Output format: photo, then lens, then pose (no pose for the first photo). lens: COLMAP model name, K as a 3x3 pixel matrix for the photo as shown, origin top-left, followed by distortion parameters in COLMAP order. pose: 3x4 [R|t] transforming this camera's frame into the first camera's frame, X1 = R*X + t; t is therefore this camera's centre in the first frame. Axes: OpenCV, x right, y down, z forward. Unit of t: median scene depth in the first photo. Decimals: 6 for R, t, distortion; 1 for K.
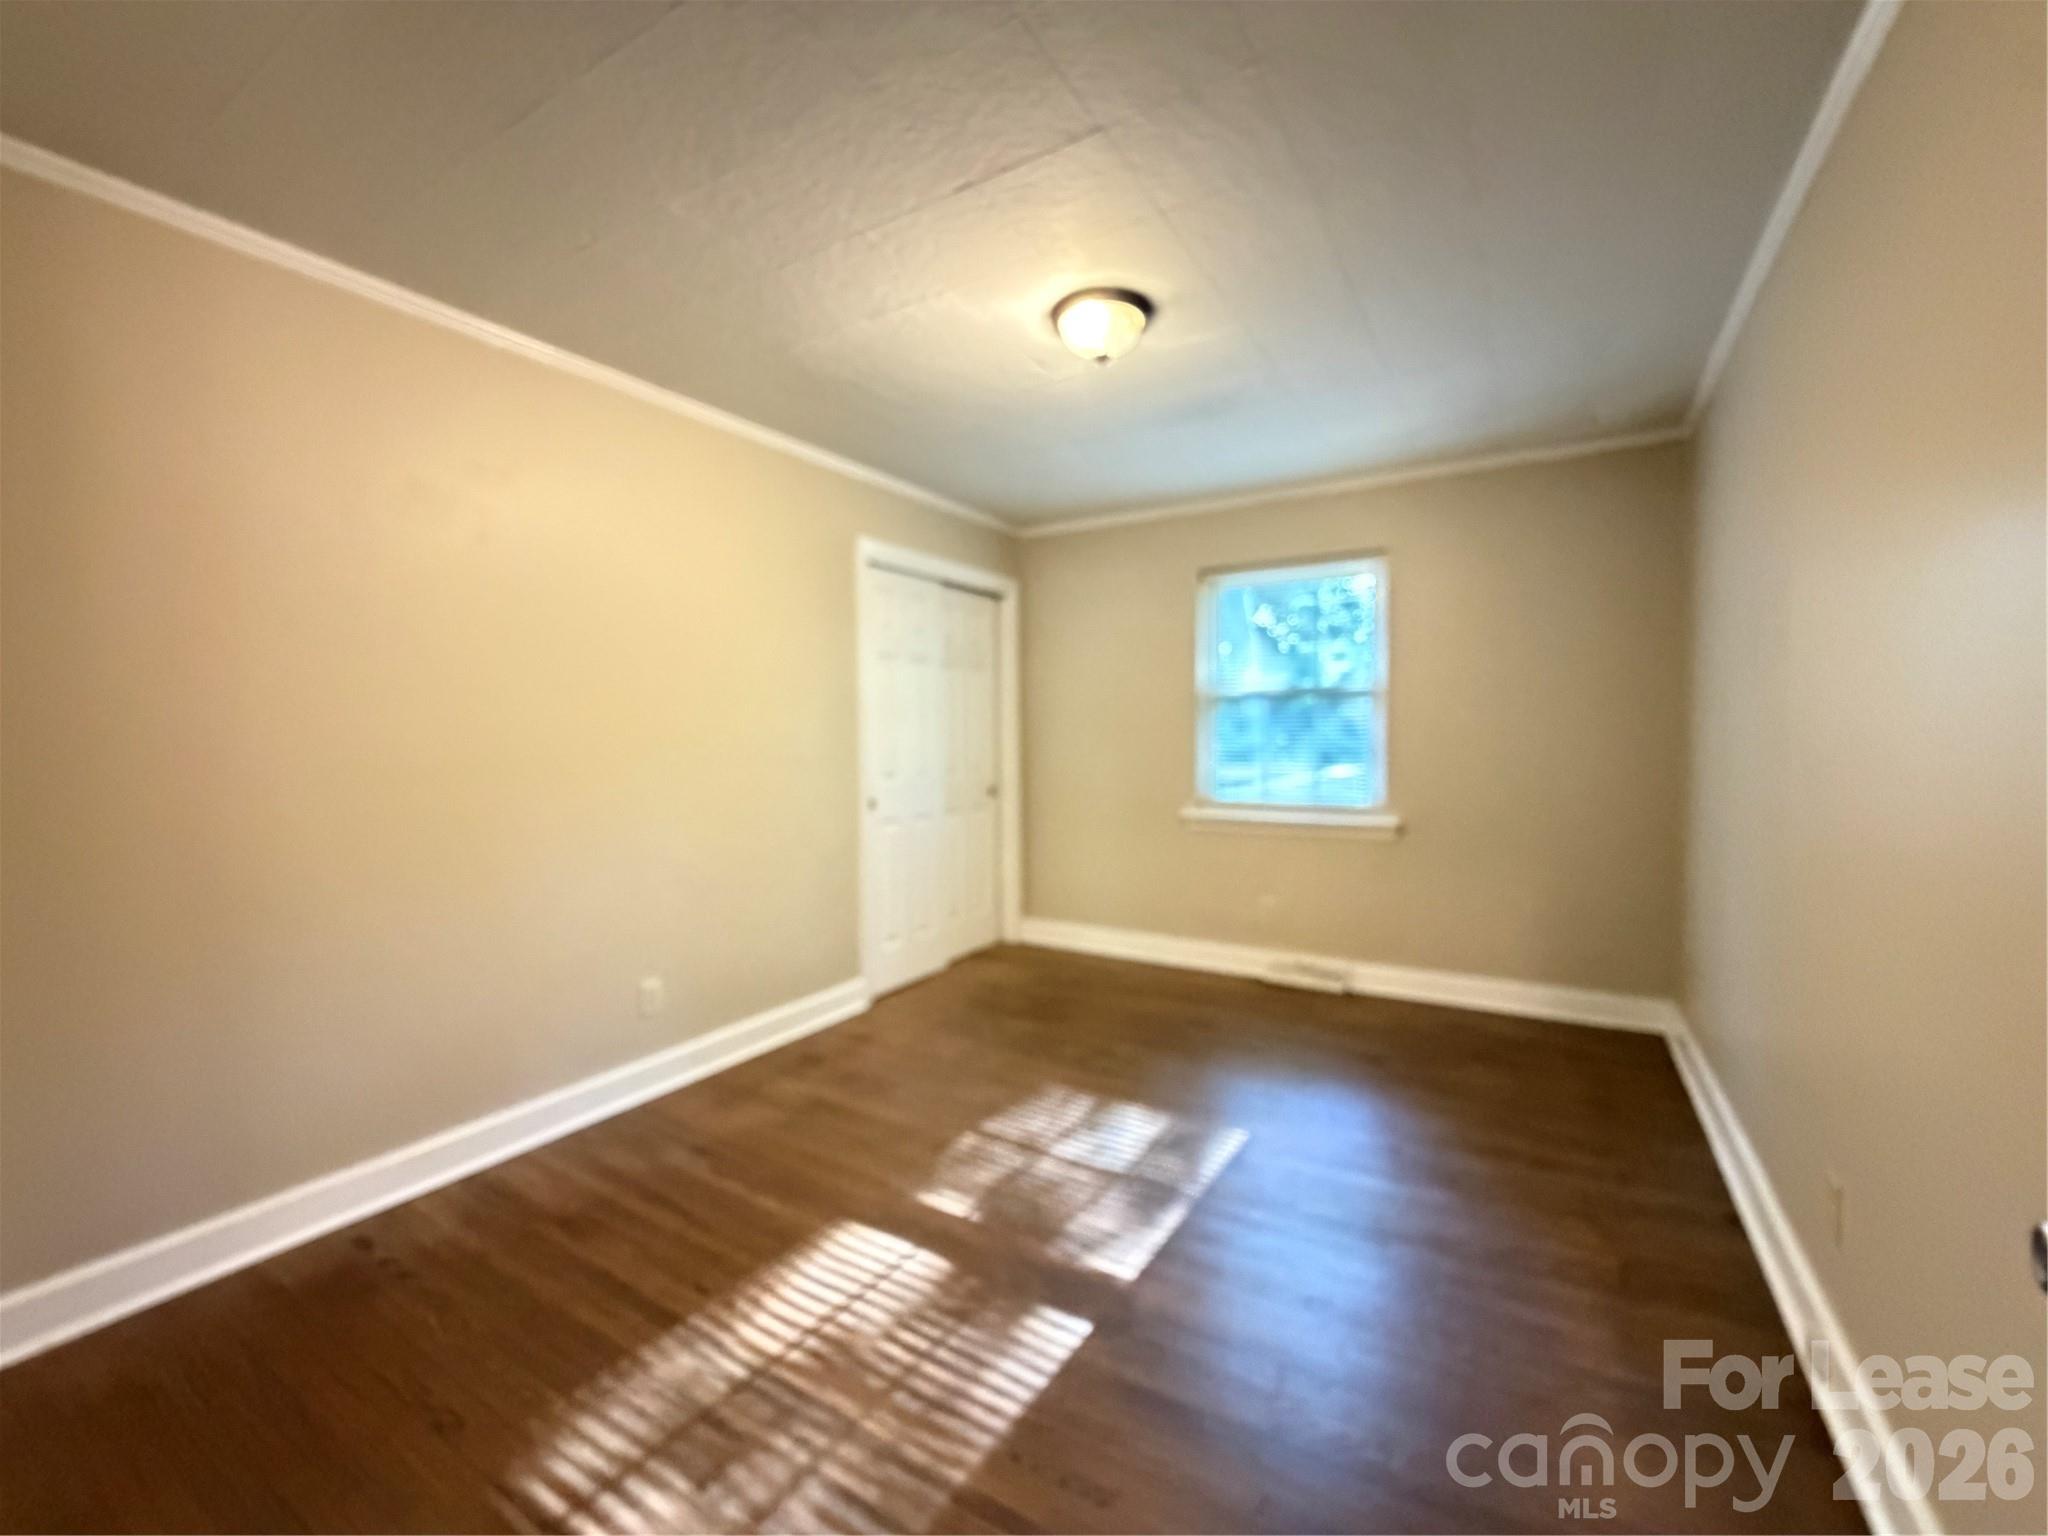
lens RADIAL K [[817.5, 0, 1028.7], [0, 817.5, 768.4], [0, 0, 1]] dist [-0.000569, -0.000103]
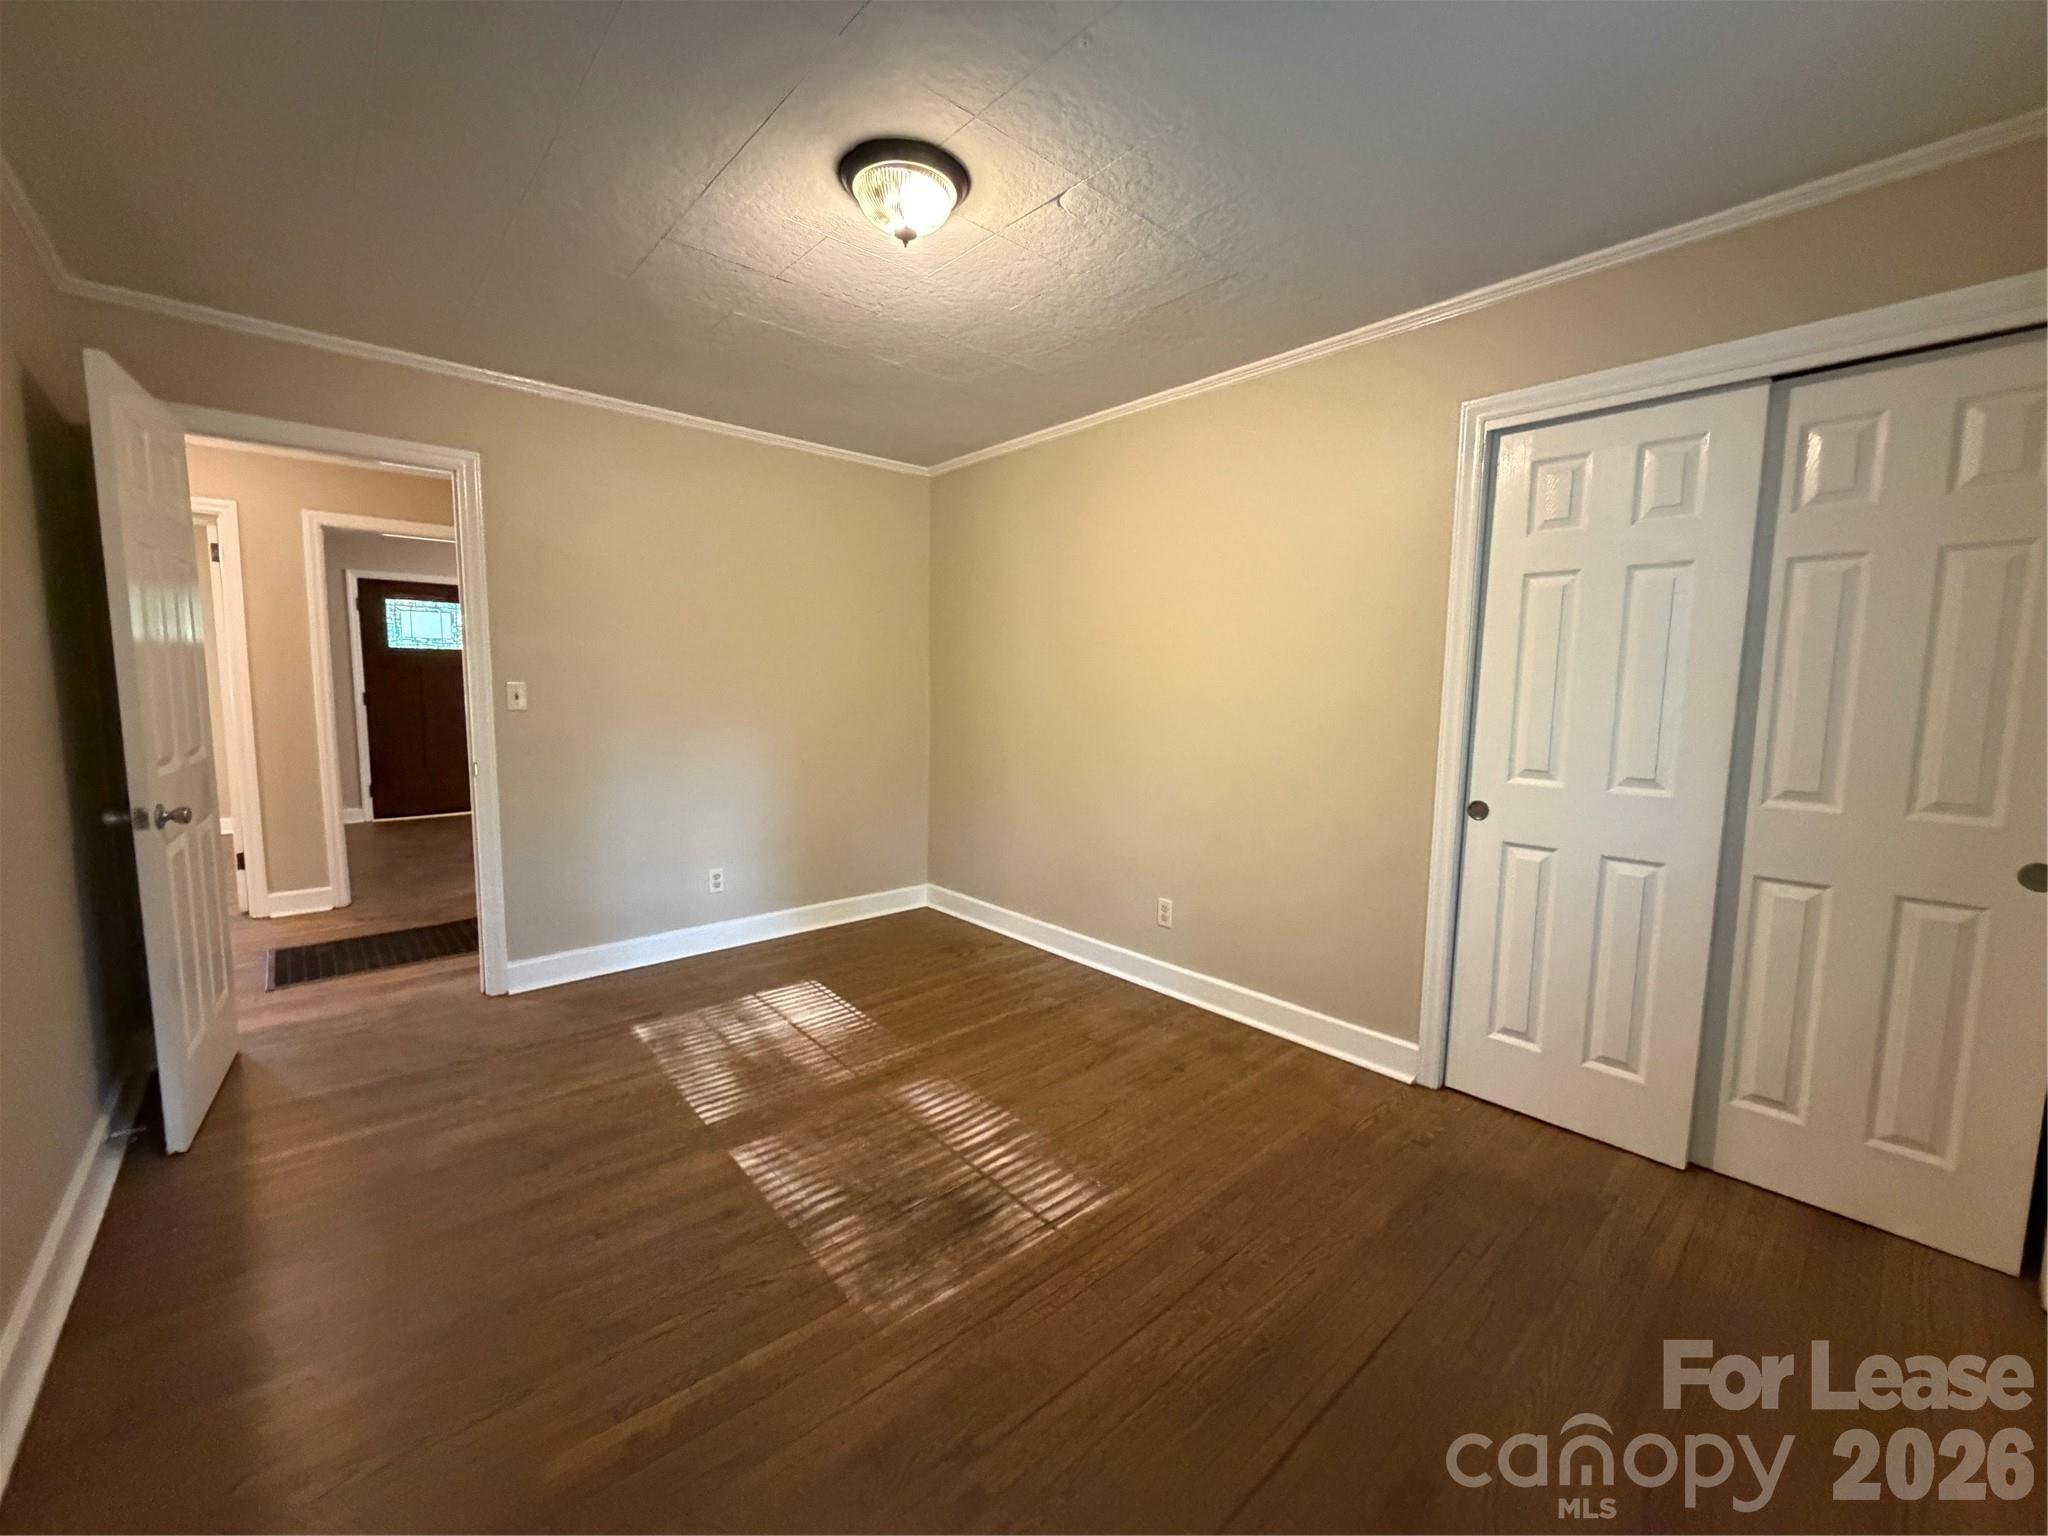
lens RADIAL K [[817.5, 0, 1028.7], [0, 817.5, 768.4], [0, 0, 1]] dist [-0.000569, -0.000103]
pose [[-0.277319, 0.101043, -0.955450, 0.867961], [-0.065025, 0.990200, 0.123592, -0.075399], [0.958575, 0.096402, -0.268031, 1.358810]]
